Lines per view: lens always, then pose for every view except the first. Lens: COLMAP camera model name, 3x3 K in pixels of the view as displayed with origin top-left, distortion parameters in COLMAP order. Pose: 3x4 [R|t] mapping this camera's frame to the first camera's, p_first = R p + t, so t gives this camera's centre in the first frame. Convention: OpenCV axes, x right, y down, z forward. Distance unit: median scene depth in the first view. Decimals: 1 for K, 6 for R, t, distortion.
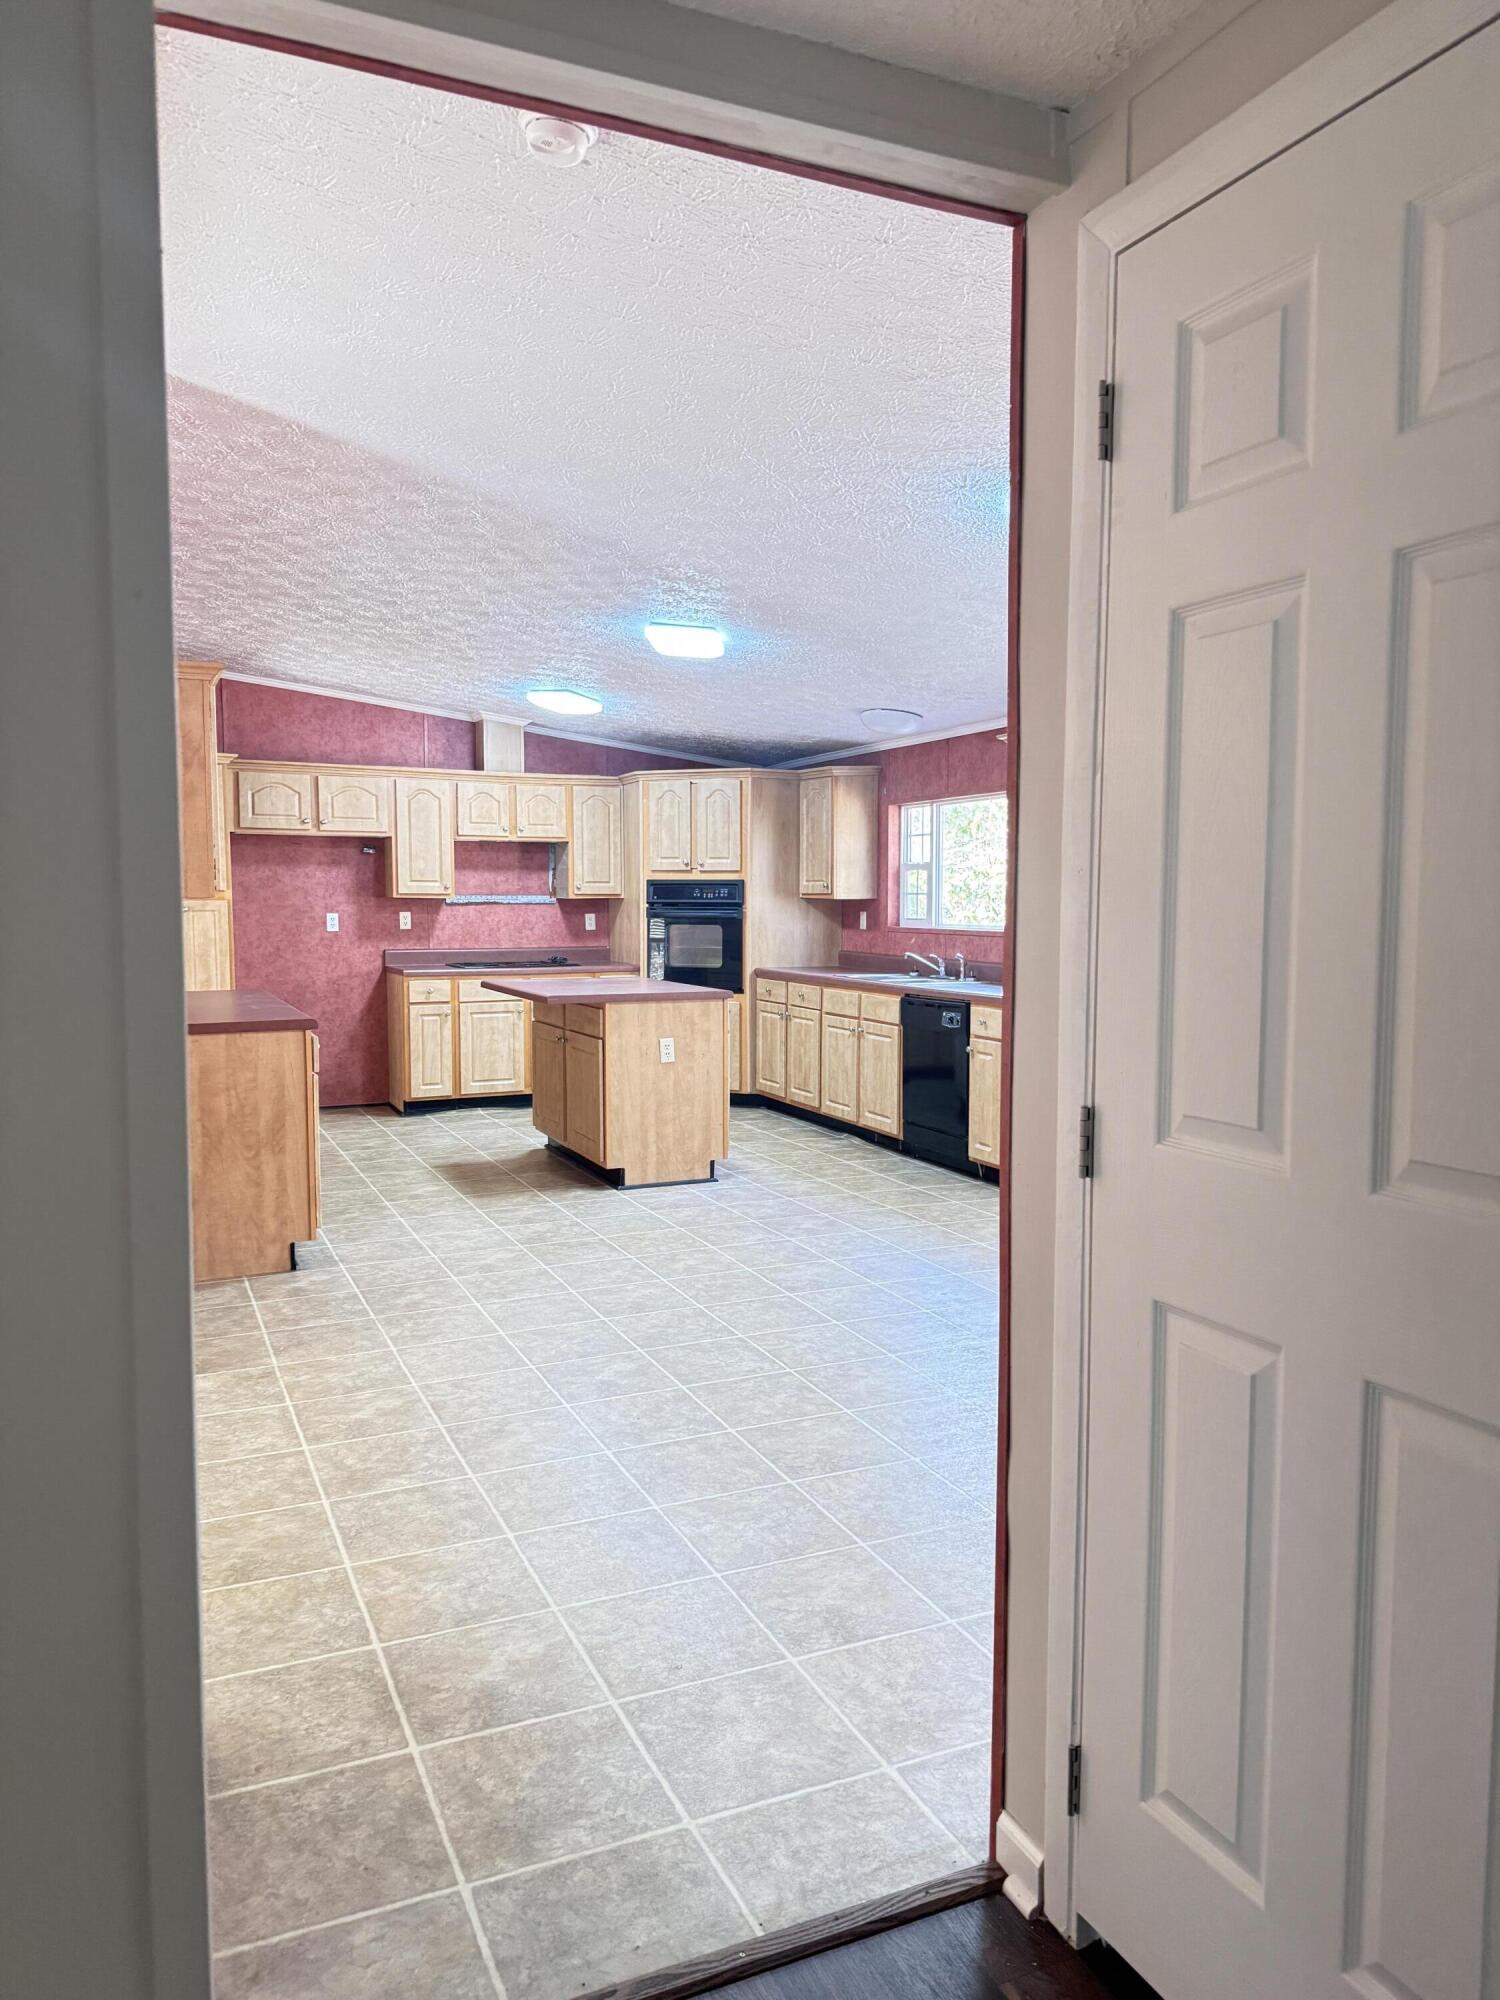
lens RADIAL K [[1395.1, 0, 744.9], [0, 1395.1, 998.0], [0, 0, 1]] dist [0.153630, -0.136904]
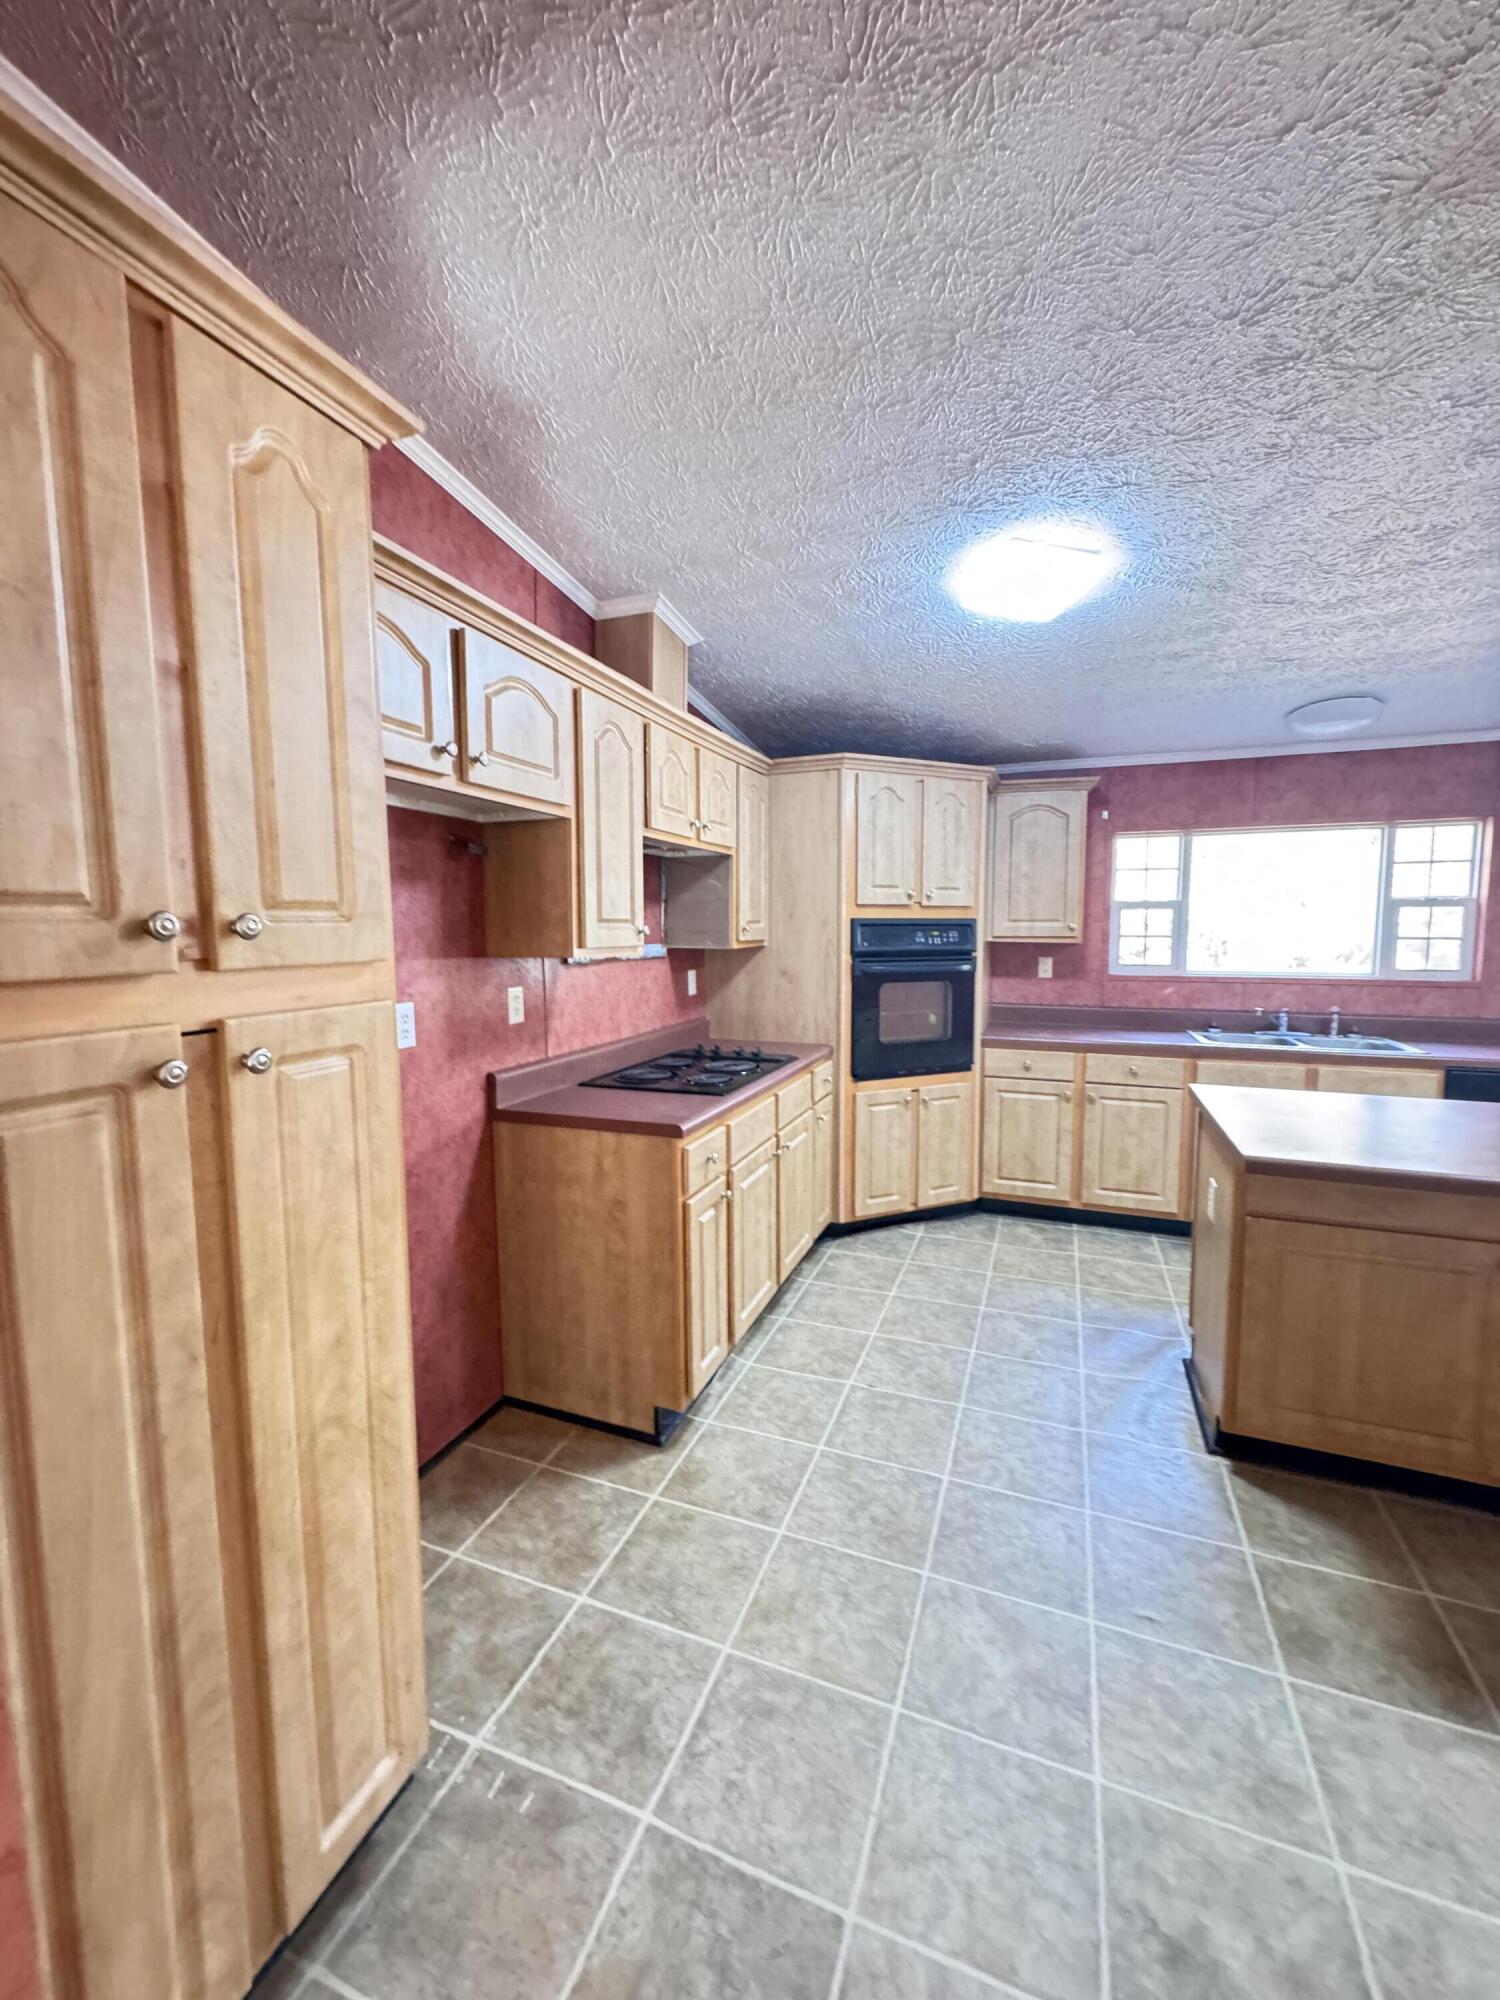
lens RADIAL K [[795.4, 0, 752.0], [0, 795.4, 999.2], [0, 0, 1]] dist [-0.001561, 0.000436]
pose [[0.711610, -0.066505, 0.699420, -0.394537], [0.056039, 0.997711, 0.037853, -0.066587], [-0.700336, 0.012258, 0.713708, 0.804666]]
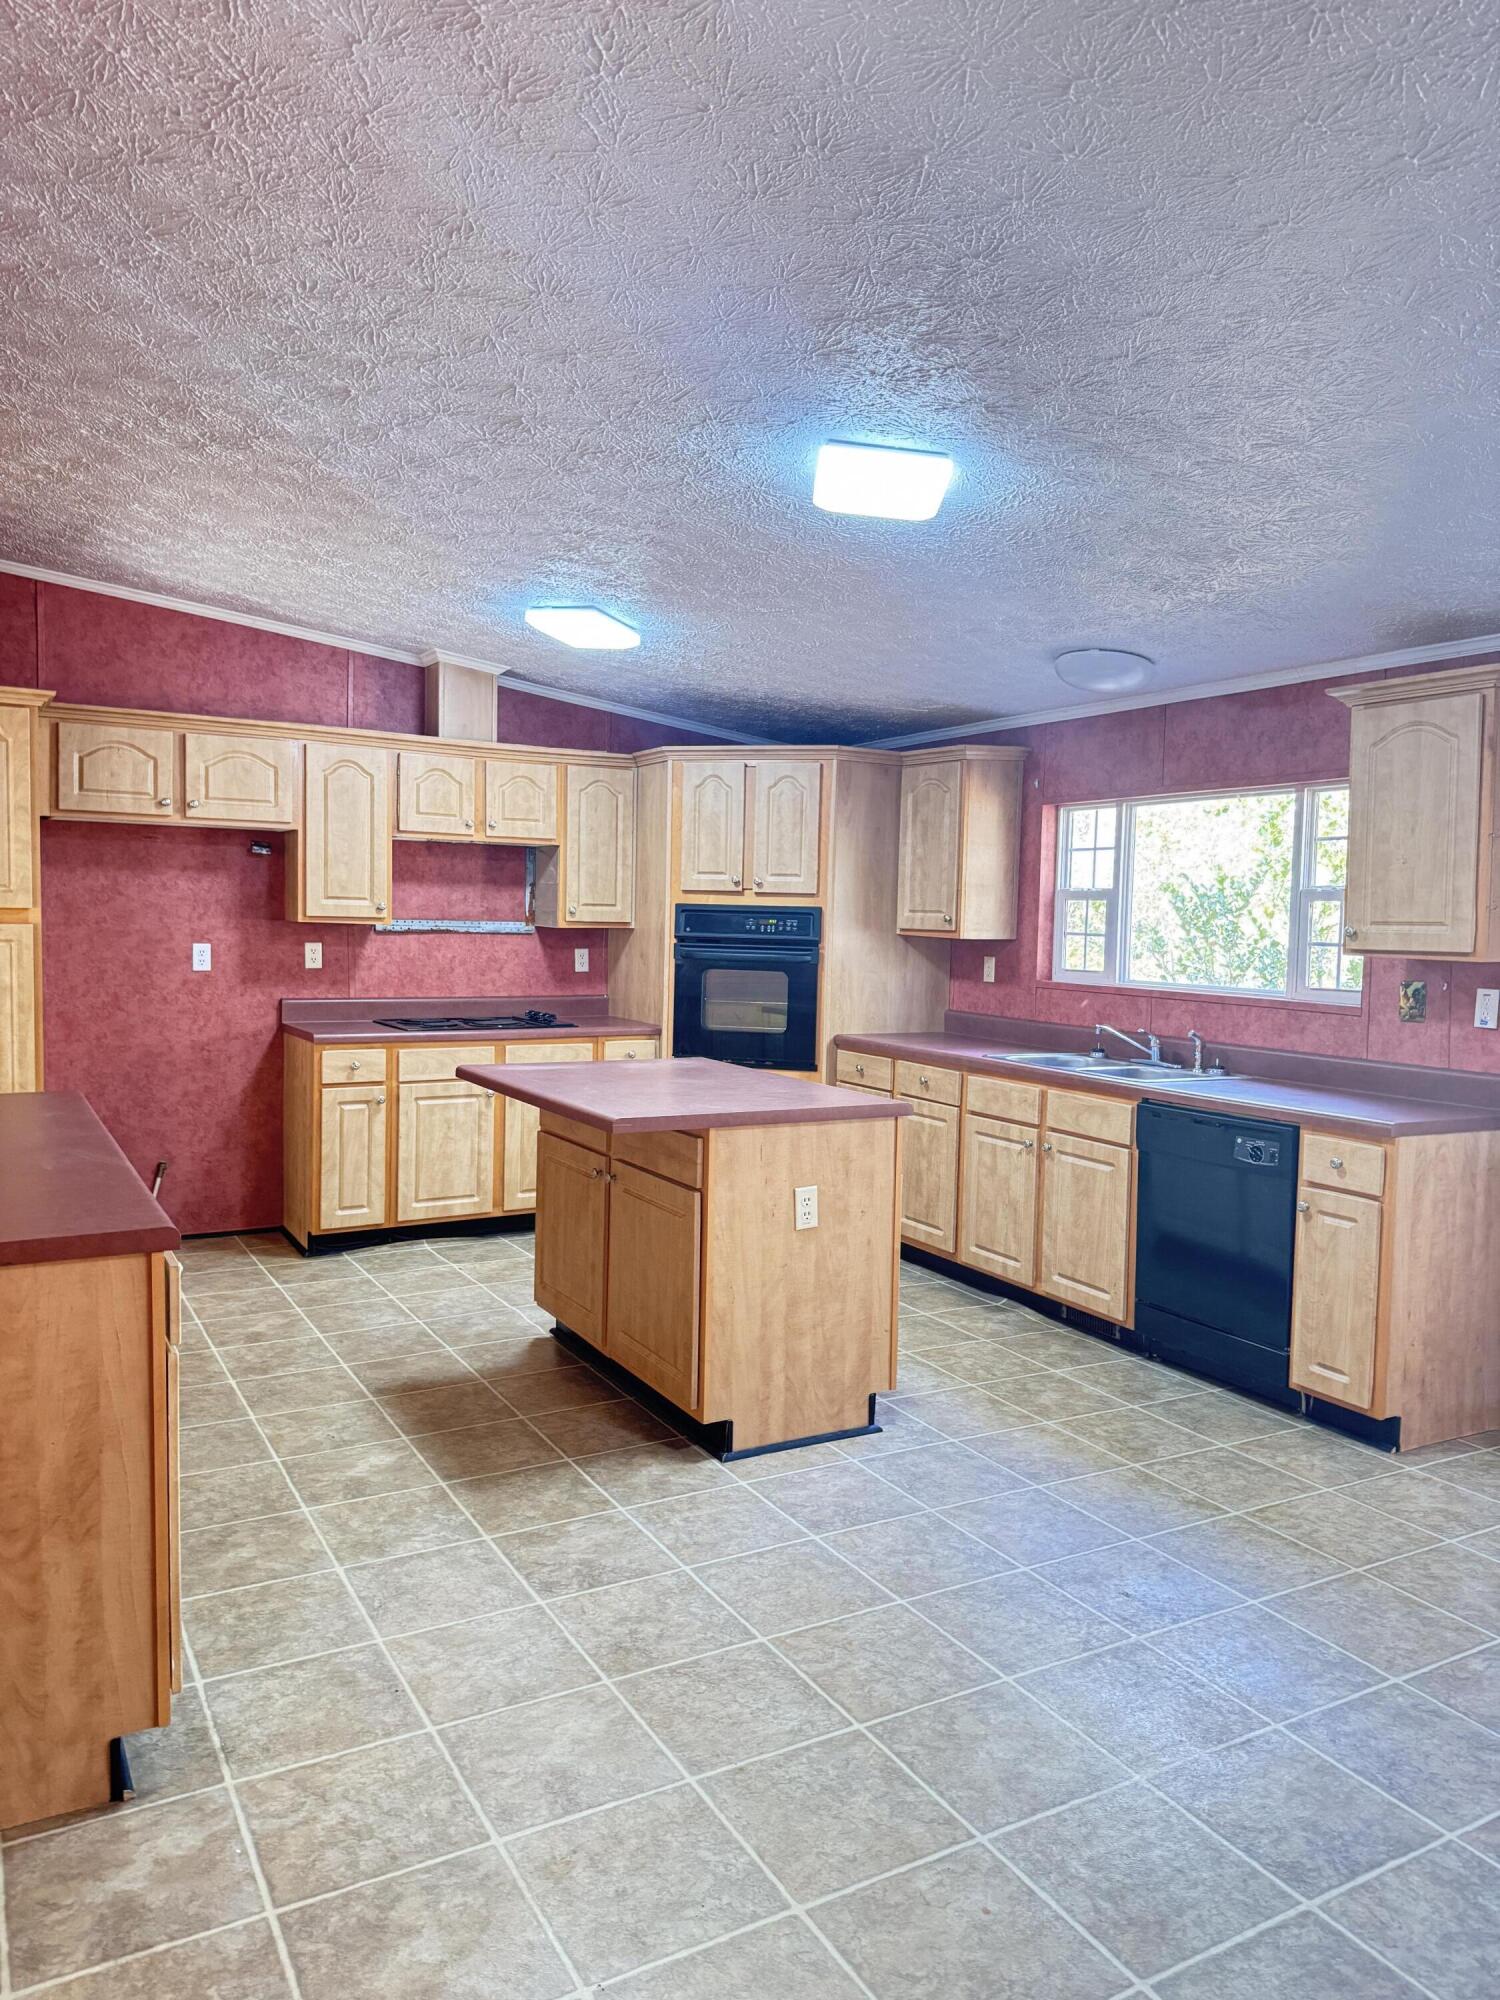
lens RADIAL K [[1394.0, 0, 761.9], [0, 1394.0, 1002.4], [0, 0, 1]] dist [0.174113, -0.355700]
pose [[0.994911, 0.016735, 0.099360, -0.100881], [-0.015839, 0.999827, -0.009800, -0.031278], [-0.099507, 0.008177, 0.995003, 0.325282]]
